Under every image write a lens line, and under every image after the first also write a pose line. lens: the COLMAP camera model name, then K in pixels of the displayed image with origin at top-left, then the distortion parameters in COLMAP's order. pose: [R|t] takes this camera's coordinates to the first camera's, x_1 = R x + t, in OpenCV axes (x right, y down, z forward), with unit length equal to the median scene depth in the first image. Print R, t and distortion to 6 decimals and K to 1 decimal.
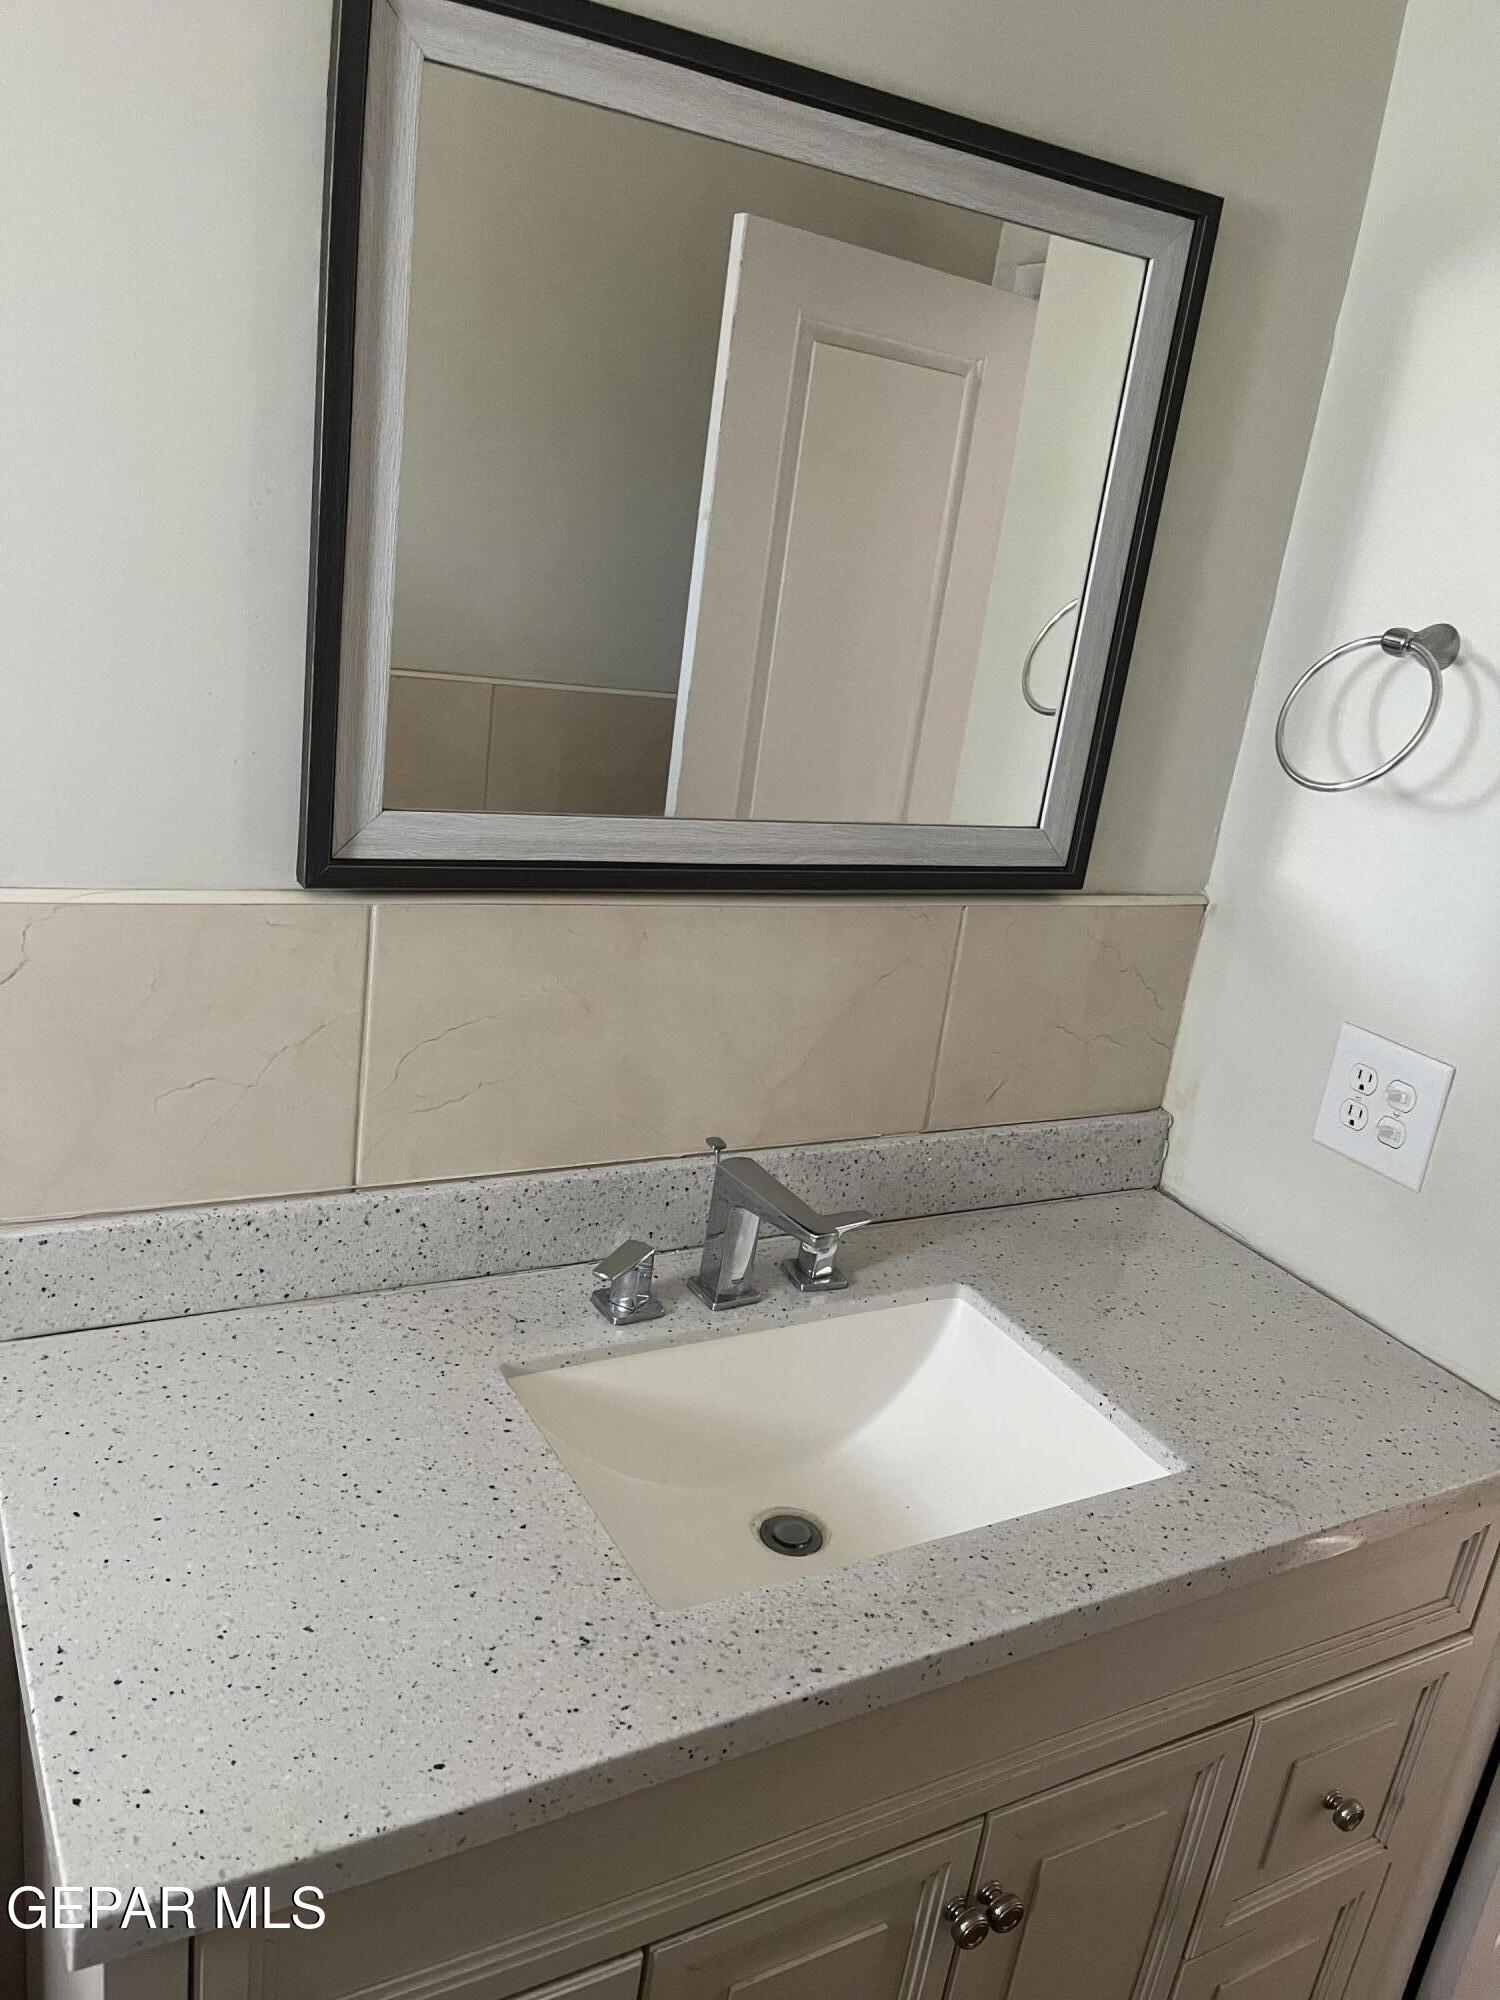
lens RADIAL K [[1585.2, 0, 750.0], [0, 1585.2, 1000.0], [0, 0, 1]] dist [0.035478, -0.003840]
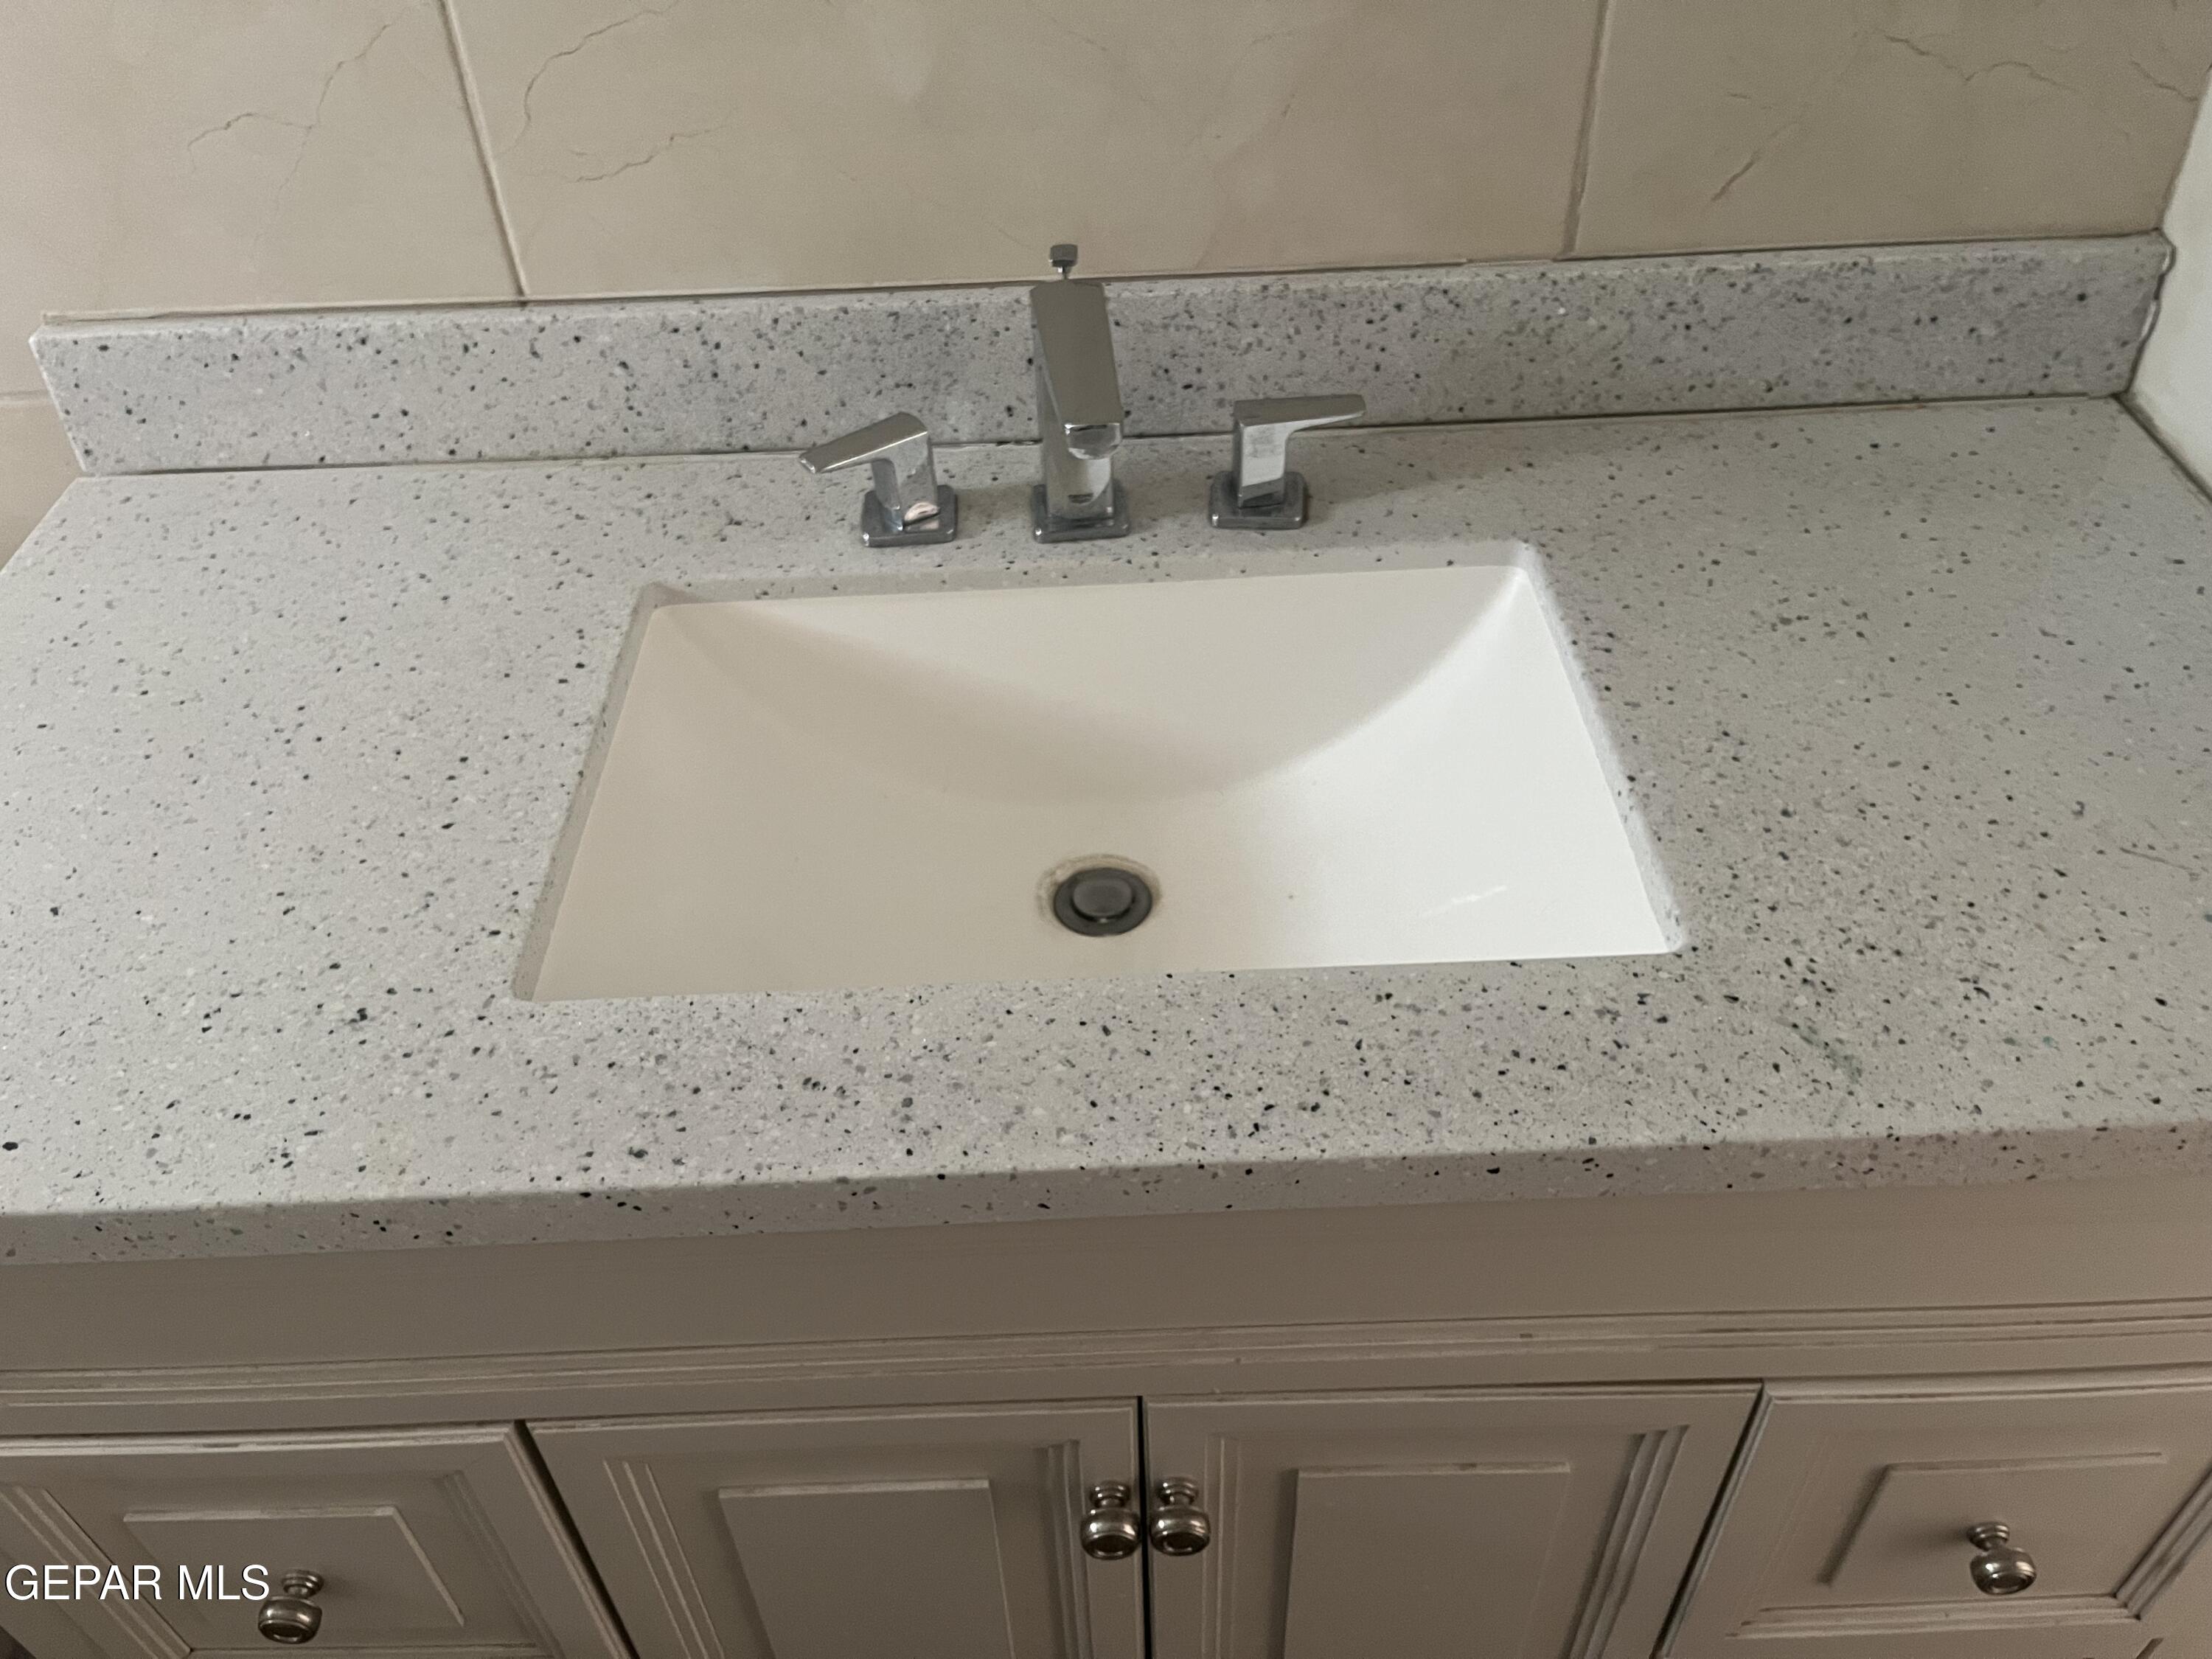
lens RADIAL K [[1722.0, 0, 1106.0], [0, 1722.0, 829.5], [0, 0, 1]] dist [0.053366, -0.069853]
pose [[0.857289, 0.188283, -0.479172, 0.349852], [0.002170, 0.929397, 0.369074, 0.053845], [0.514831, -0.317443, 0.796353, 0.455210]]
